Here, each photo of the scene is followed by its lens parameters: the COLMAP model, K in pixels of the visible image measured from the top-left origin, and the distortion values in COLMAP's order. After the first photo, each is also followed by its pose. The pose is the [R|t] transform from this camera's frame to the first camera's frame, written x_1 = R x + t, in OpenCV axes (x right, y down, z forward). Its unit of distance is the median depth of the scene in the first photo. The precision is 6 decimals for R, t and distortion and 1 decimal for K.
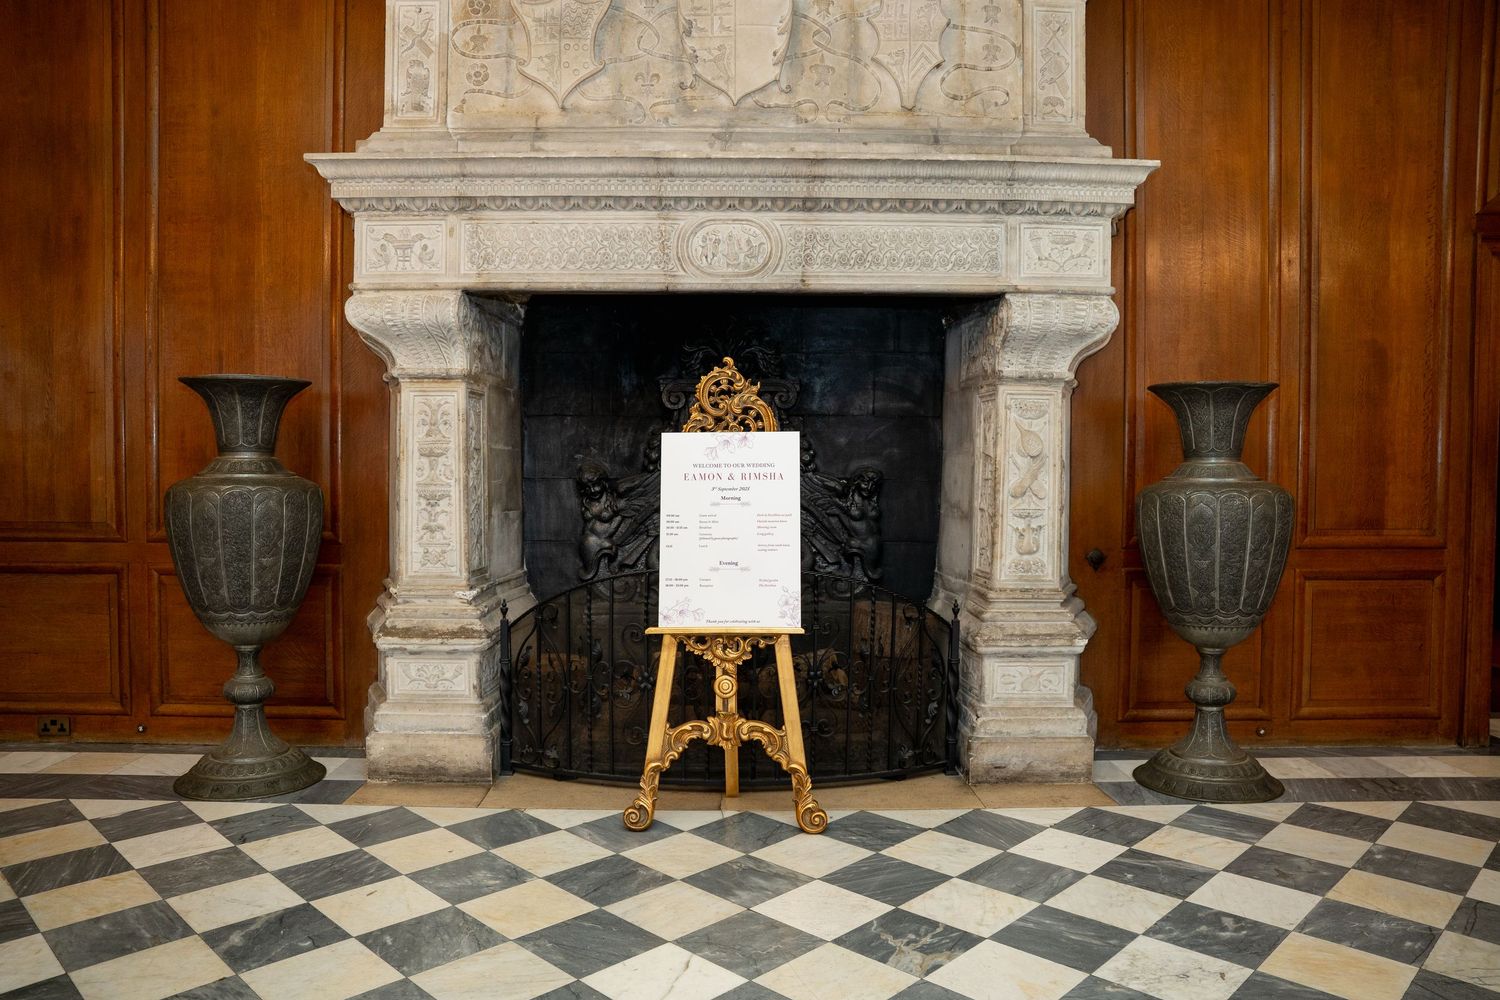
lens RADIAL K [[1037.1, 0, 750.0], [0, 1037.1, 500.0], [0, 0, 1]] dist [-0.133652, 0.104955]
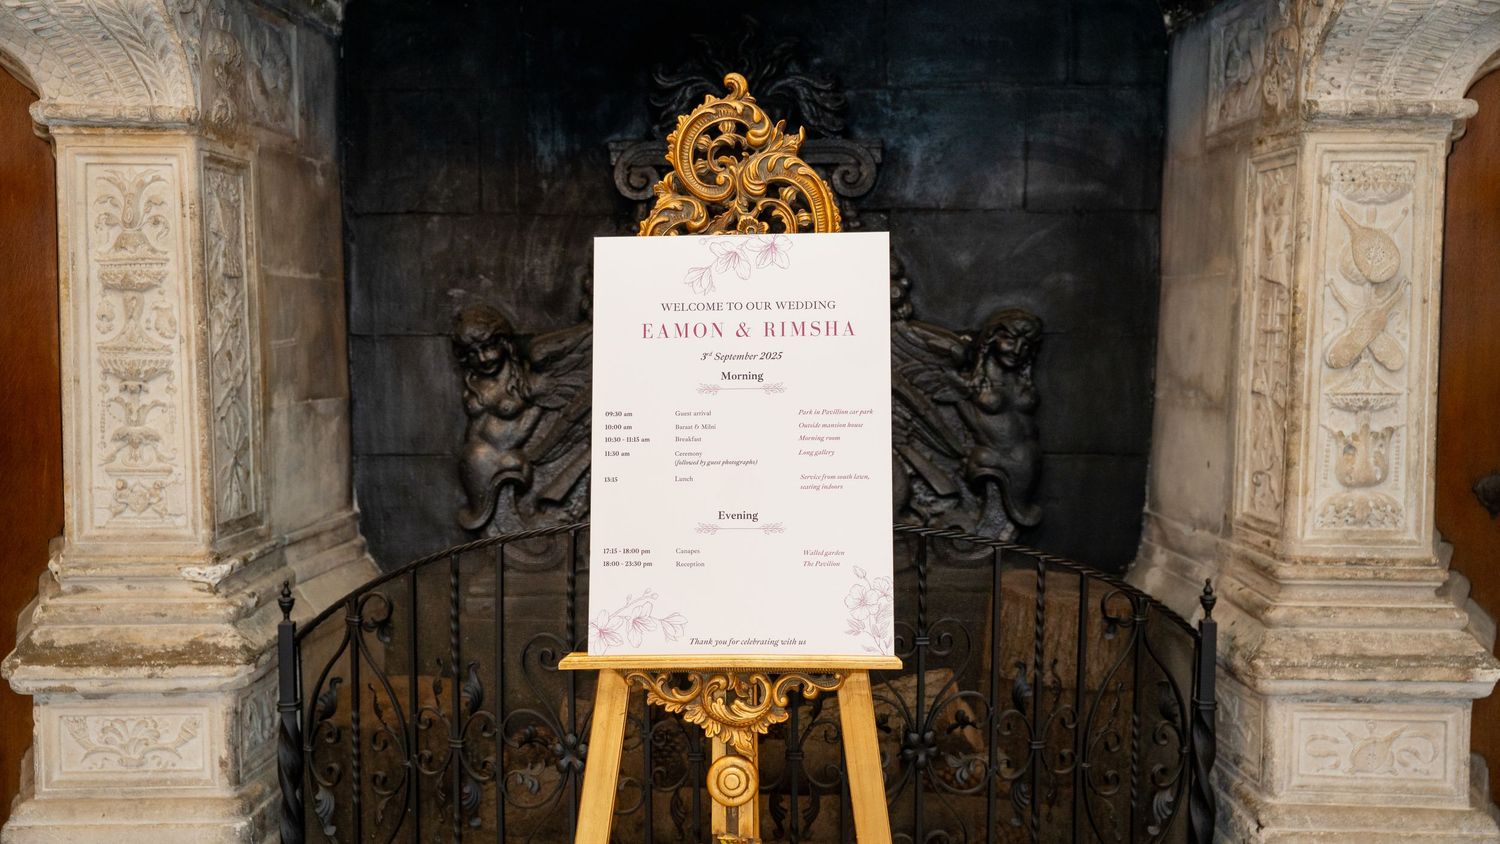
lens RADIAL K [[1577.2, 0, 750.0], [0, 1577.2, 422.0], [0, 0, 1]] dist [0.054224, 0.005977]
pose [[0.999668, -0.004568, -0.025363, 0.002557], [0.005459, 0.999367, 0.035156, -0.005270], [0.025186, -0.035283, 0.999060, 0.250755]]
